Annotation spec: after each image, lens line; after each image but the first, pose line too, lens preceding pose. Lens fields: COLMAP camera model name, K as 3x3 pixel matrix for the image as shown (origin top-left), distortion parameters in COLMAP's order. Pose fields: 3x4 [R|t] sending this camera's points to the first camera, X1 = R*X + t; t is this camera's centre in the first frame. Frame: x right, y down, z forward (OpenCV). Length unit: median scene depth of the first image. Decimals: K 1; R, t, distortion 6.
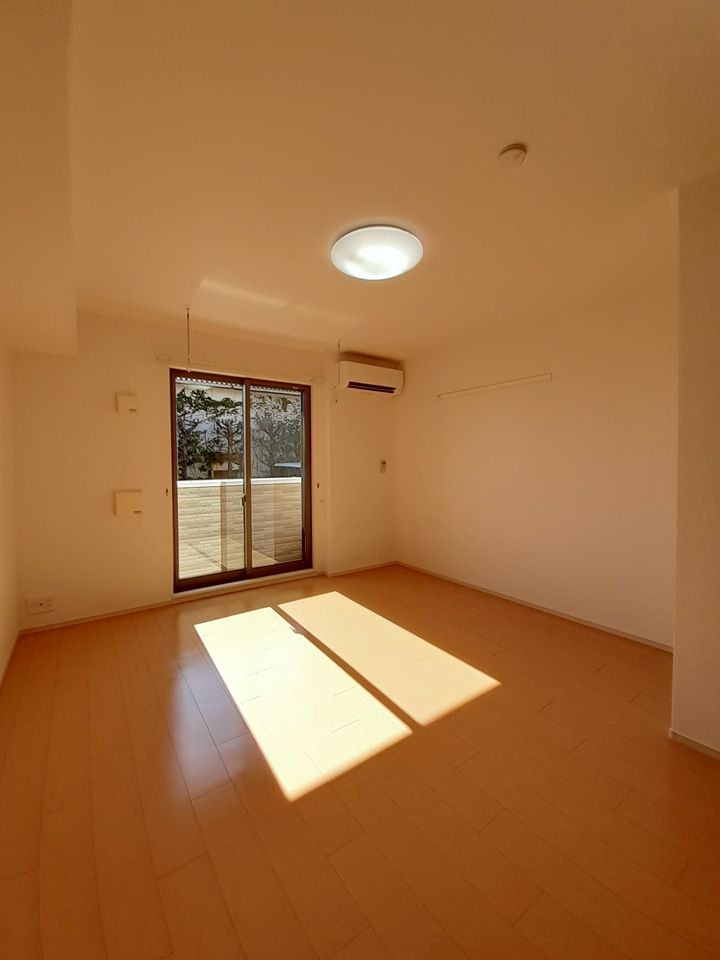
lens RADIAL K [[388.9, 0, 359.3], [0, 388.9, 475.7], [0, 0, 1]] dist [0.000808, 0.000011]
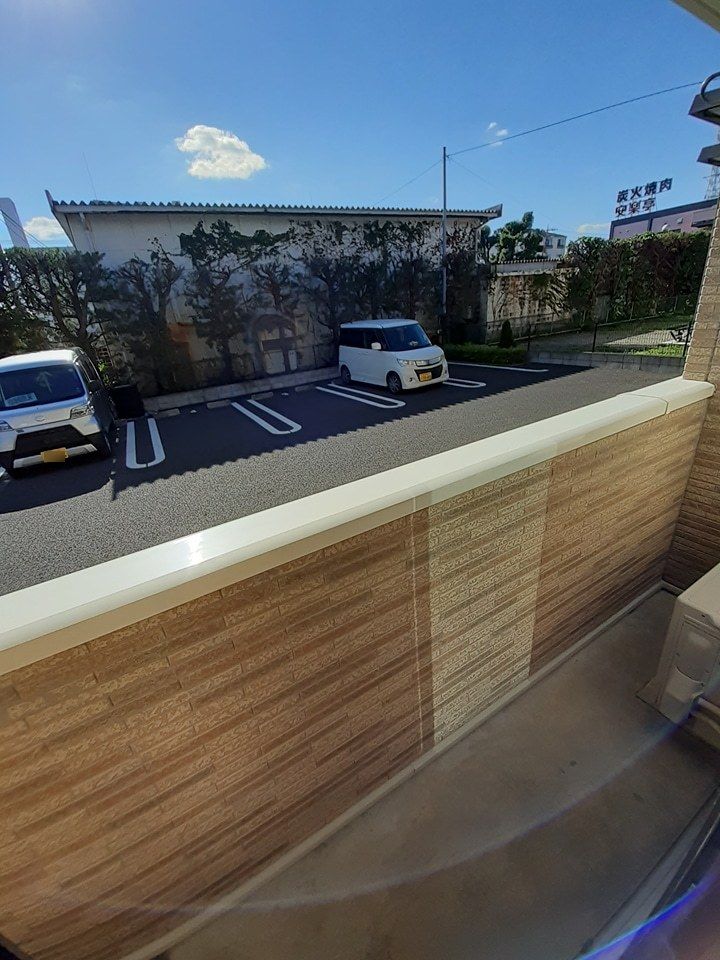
lens RADIAL K [[388.9, 0, 363.3], [0, 388.9, 479.7], [0, 0, 1]] dist [0.000808, 0.000011]
pose [[0.991916, -0.041195, -0.120025, -0.090952], [0.082711, 0.927207, 0.365303, -0.022543], [0.096239, -0.372277, 0.923119, 0.199925]]
